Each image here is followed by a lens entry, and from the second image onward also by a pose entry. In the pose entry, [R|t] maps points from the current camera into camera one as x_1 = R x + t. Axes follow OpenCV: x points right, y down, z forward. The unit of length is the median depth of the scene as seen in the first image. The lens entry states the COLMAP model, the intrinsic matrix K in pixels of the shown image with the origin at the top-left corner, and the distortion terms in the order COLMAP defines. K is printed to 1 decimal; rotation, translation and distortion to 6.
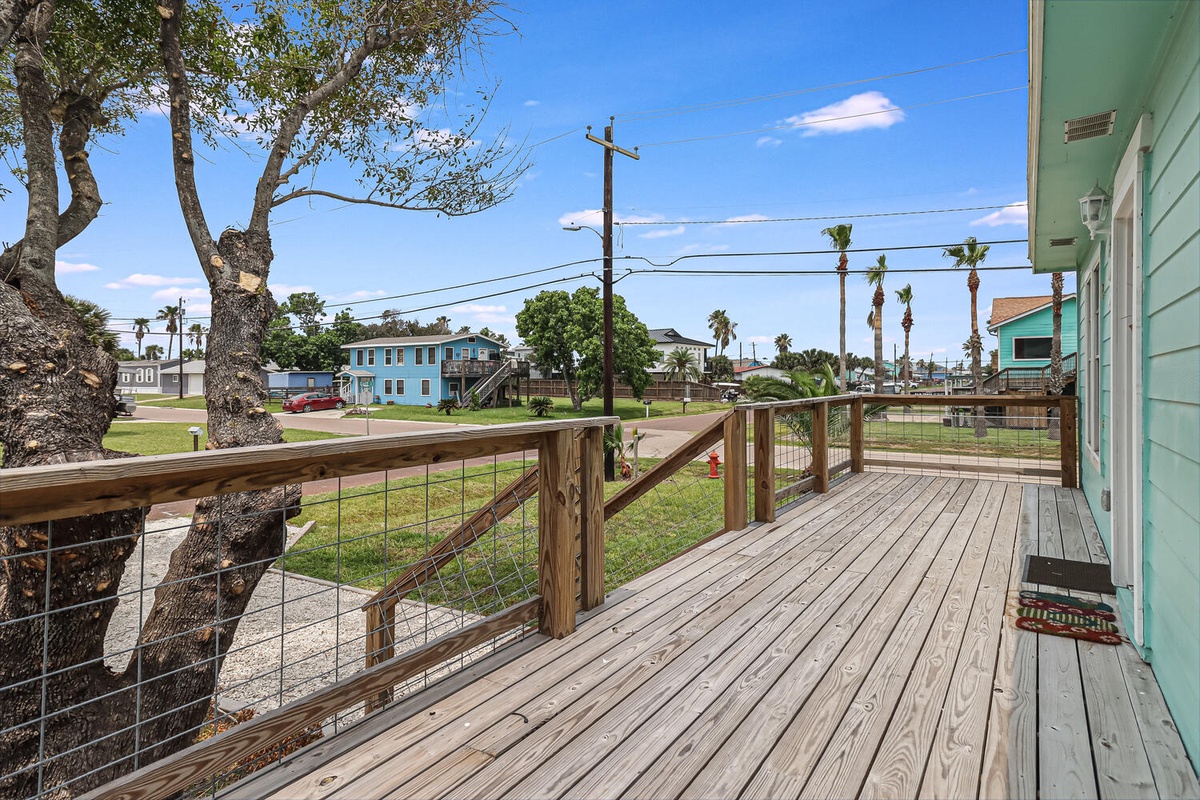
lens RADIAL K [[647.1, 0, 577.4], [0, 647.1, 372.1], [0, 0, 1]] dist [0.003023, 0.001205]
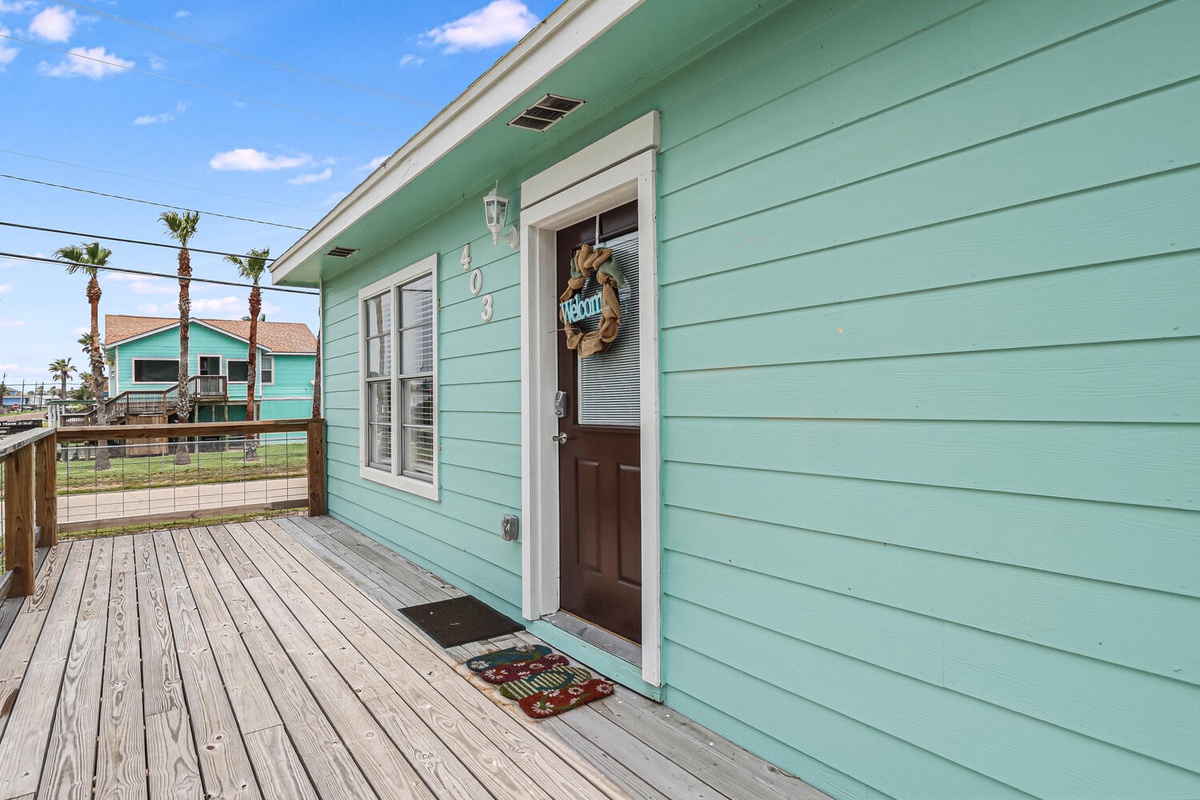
lens RADIAL K [[676.0, 0, 586.9], [0, 676.0, 384.1], [0, 0, 1]] dist [0.001817, 0.000846]
pose [[0.351026, 0.013045, 0.936275, -0.026736], [0.003936, 0.999874, -0.015407, 0.003141], [-0.936357, 0.009094, 0.350931, 0.290523]]
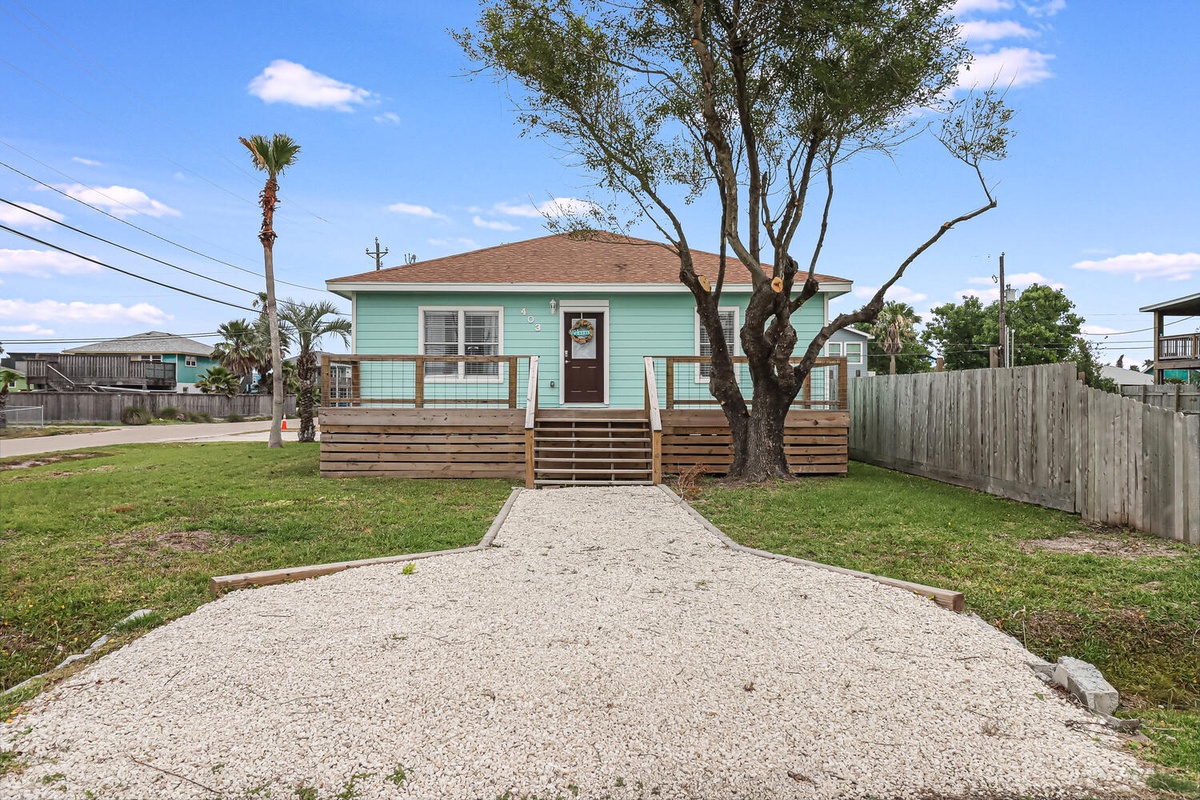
lens RADIAL K [[579.9, 0, 600.0], [0, 579.9, 400.0], [0, 0, 1]] dist [0.000936, -0.000310]
pose [[-0.580231, -0.000542, 0.814452, -1.075600], [-0.009082, 0.999942, -0.005805, 0.159729], [-0.814401, -0.010765, -0.580202, 1.423572]]
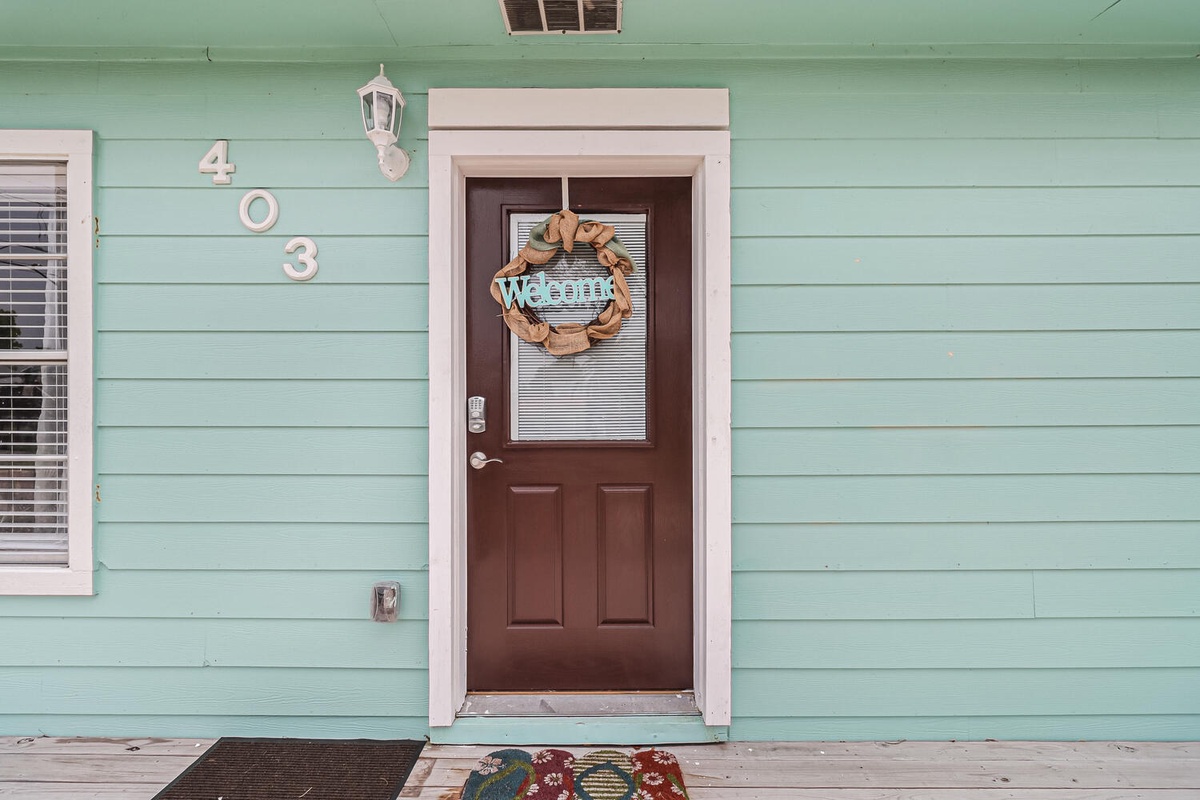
lens RADIAL K [[579.9, 0, 600.0], [0, 579.9, 400.0], [0, 0, 1]] dist [0.000936, -0.000310]
pose [[-0.571819, -0.001953, 0.820377, 0.134680], [-0.010014, 0.999939, -0.004599, 0.003201], [-0.820319, -0.010845, -0.571804, 0.604378]]
